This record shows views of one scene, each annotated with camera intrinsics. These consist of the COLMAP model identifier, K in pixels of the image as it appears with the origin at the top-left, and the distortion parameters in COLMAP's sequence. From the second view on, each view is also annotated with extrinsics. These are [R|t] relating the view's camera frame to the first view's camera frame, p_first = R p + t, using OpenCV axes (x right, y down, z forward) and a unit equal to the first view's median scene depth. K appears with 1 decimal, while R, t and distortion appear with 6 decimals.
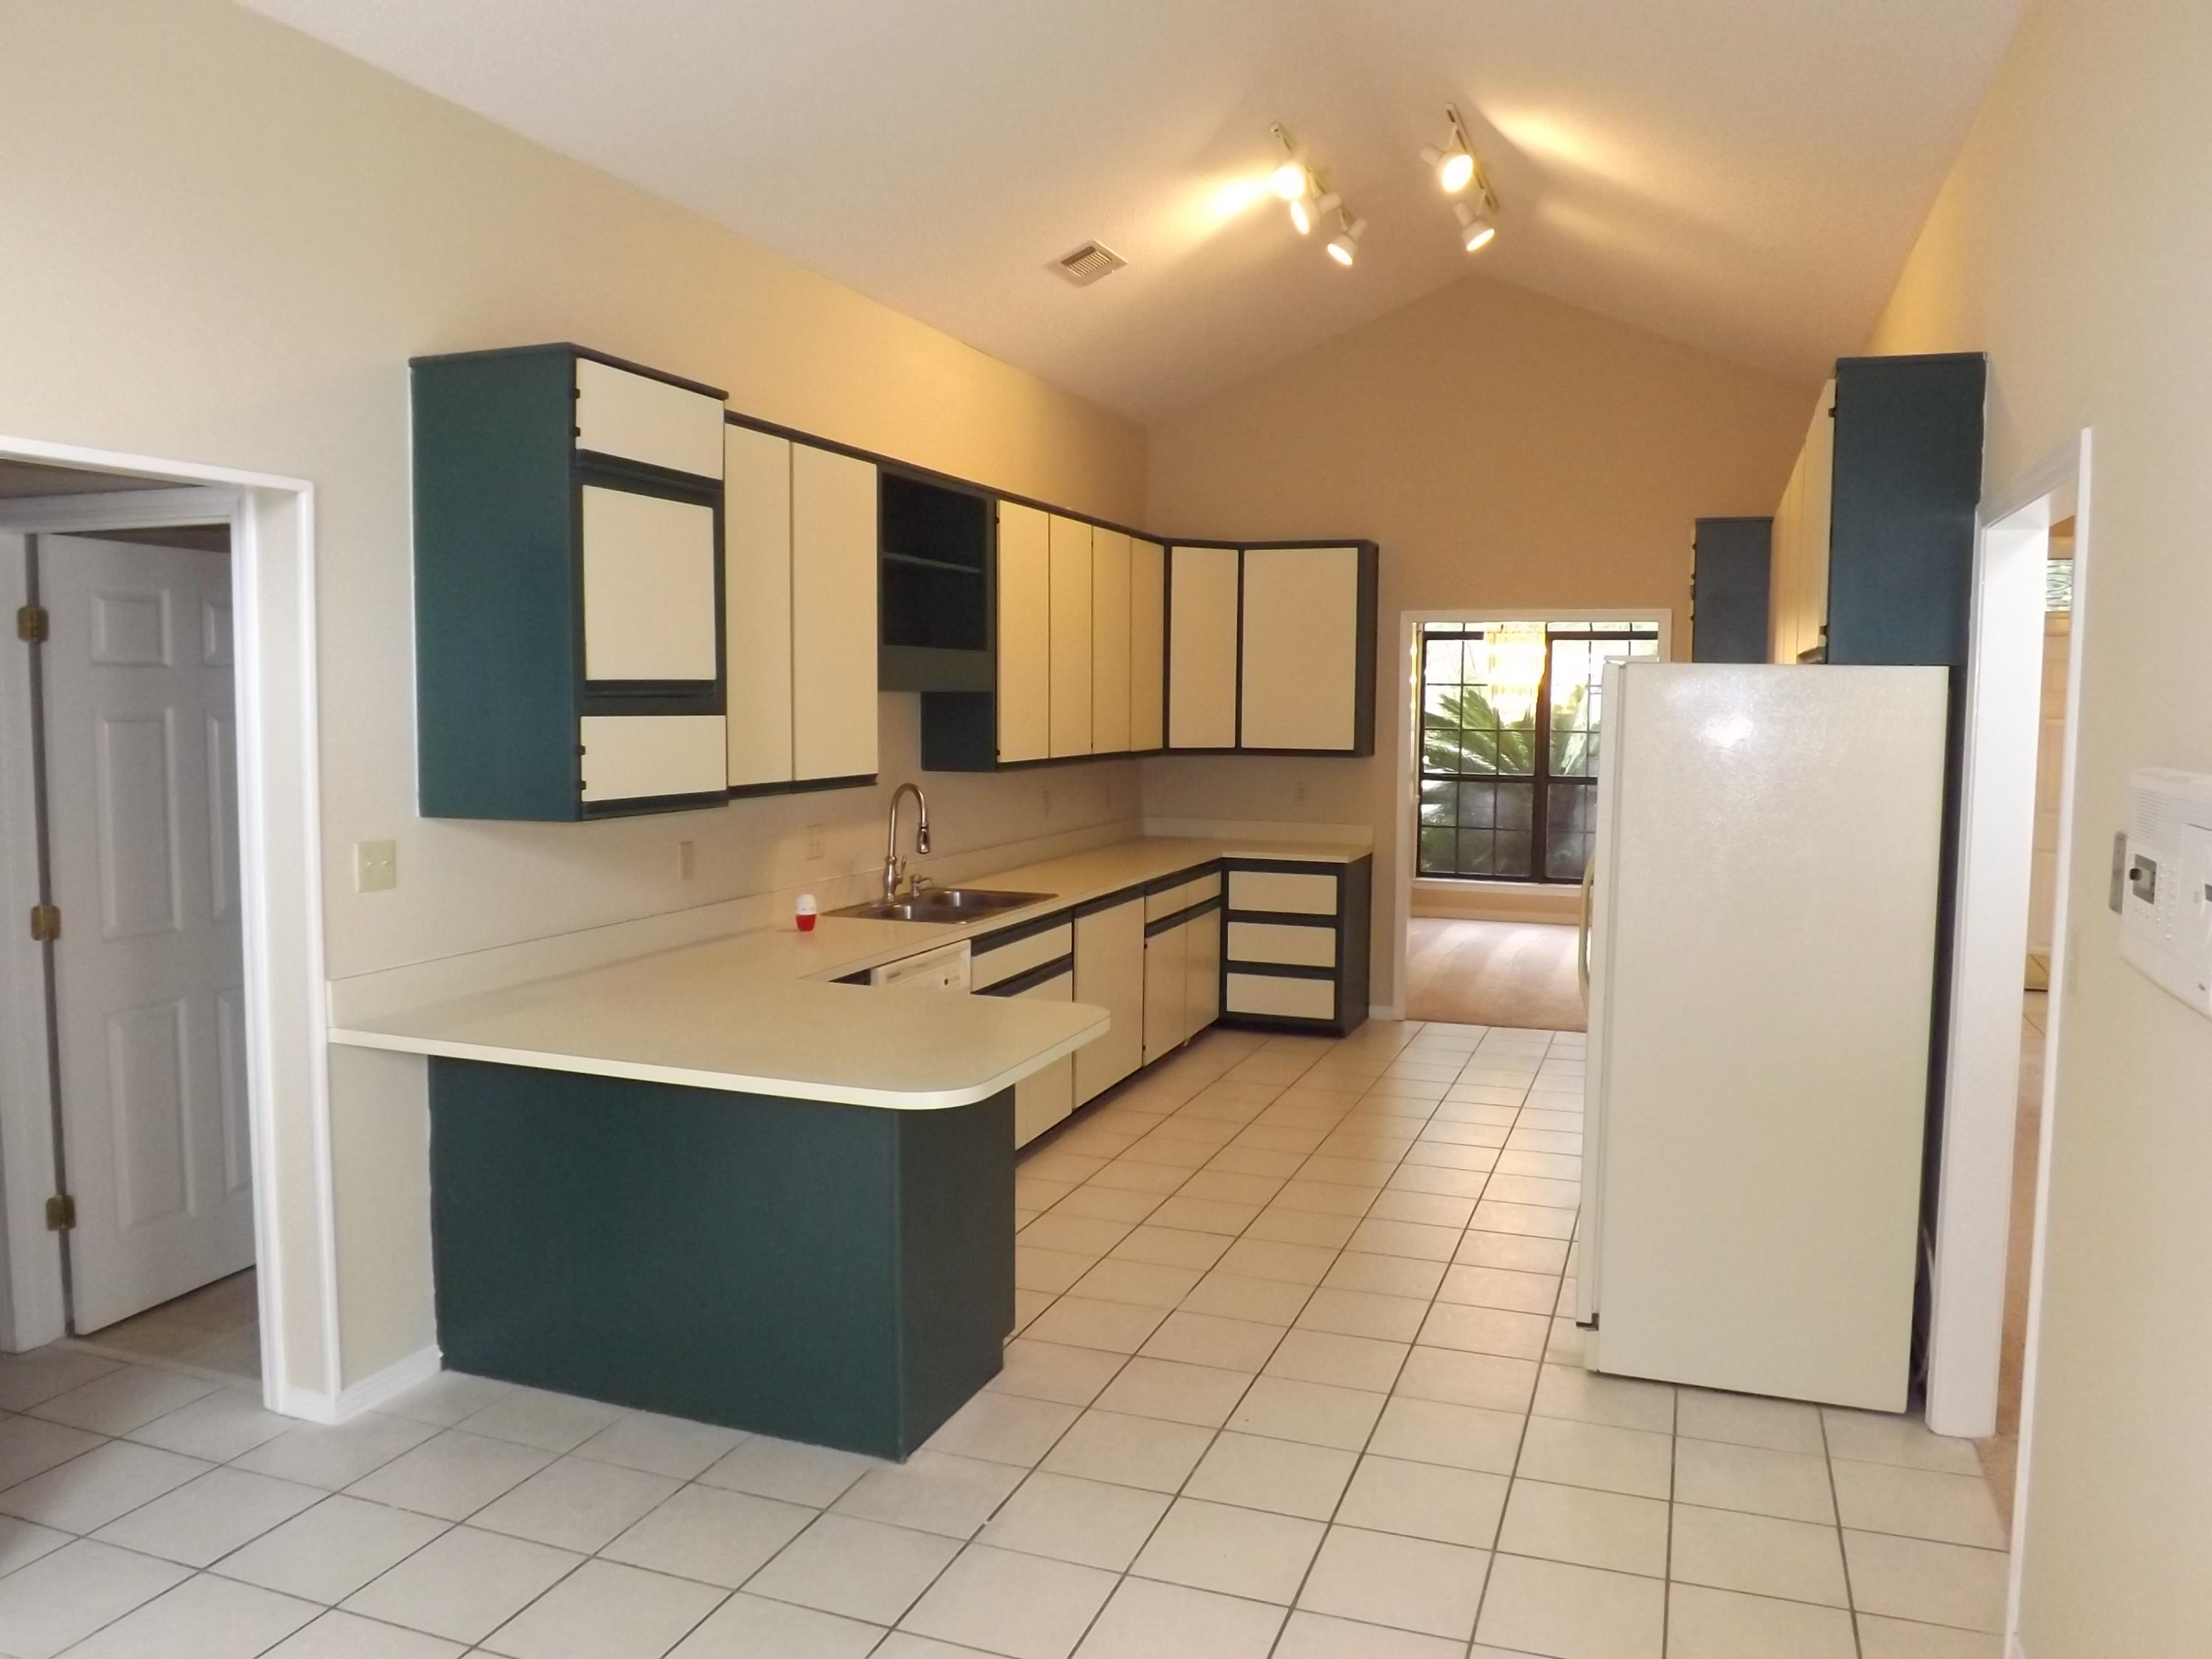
lens RADIAL K [[1596.6, 0, 1111.6], [0, 1596.6, 832.7], [0, 0, 1]] dist [-0.078955, 0.014900]
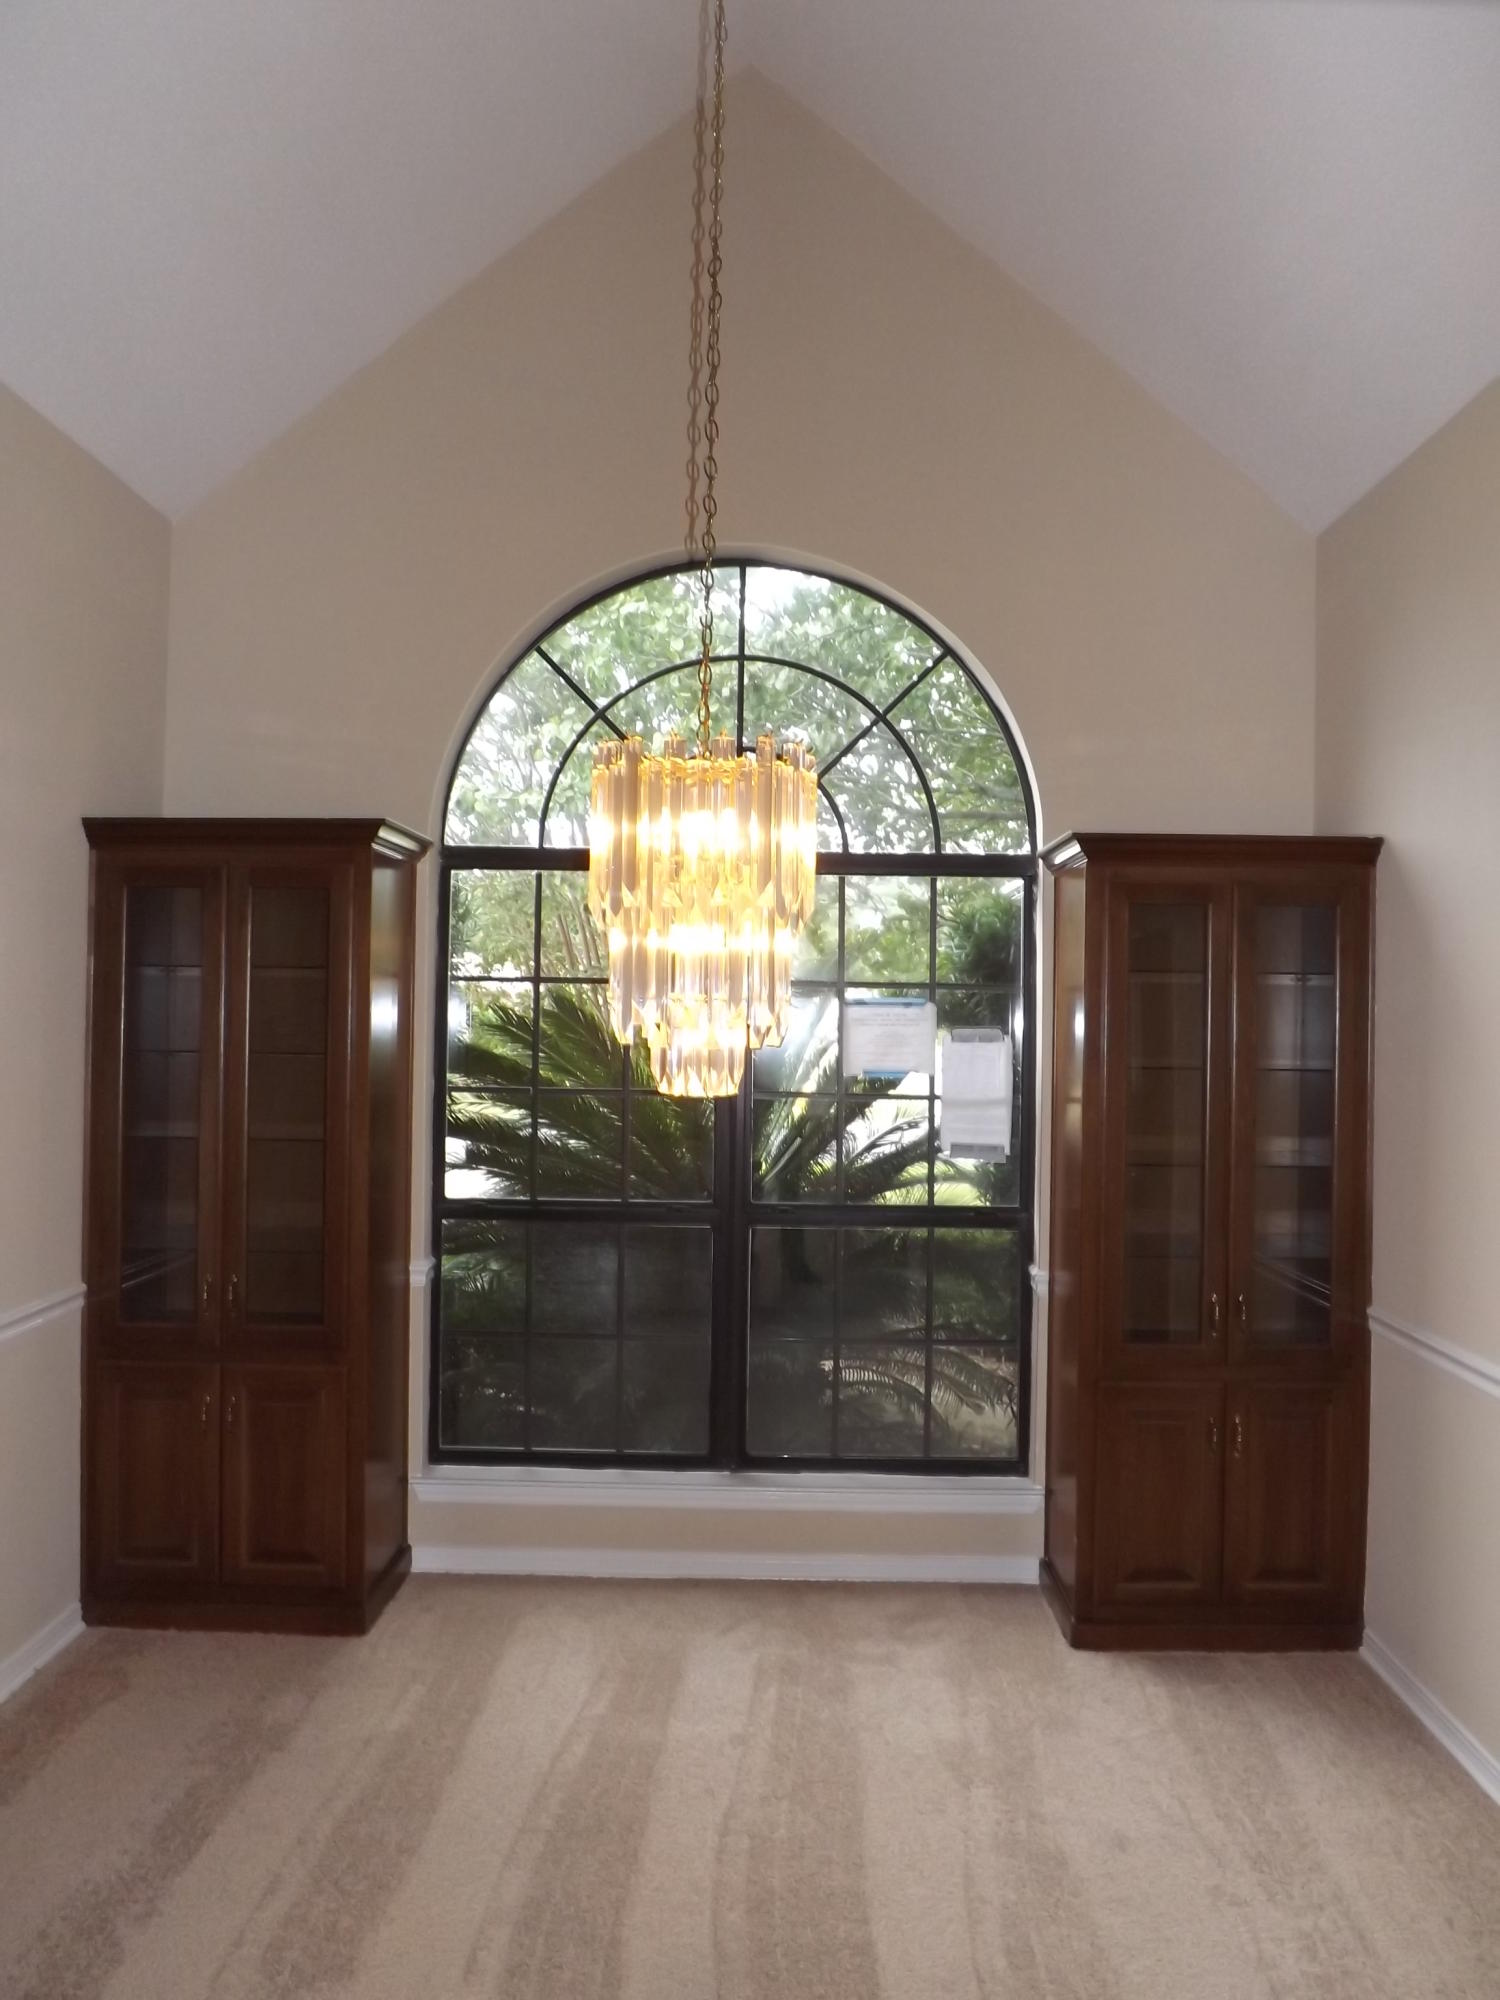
lens RADIAL K [[1443.5, 0, 758.1], [0, 1443.5, 998.4], [0, 0, 1]] dist [-0.078955, 0.014900]
pose [[0.934461, 0.013972, 0.355792, 0.141883], [0.016407, 0.996479, -0.082223, -0.056257], [-0.355688, 0.082672, 0.930941, 0.635296]]
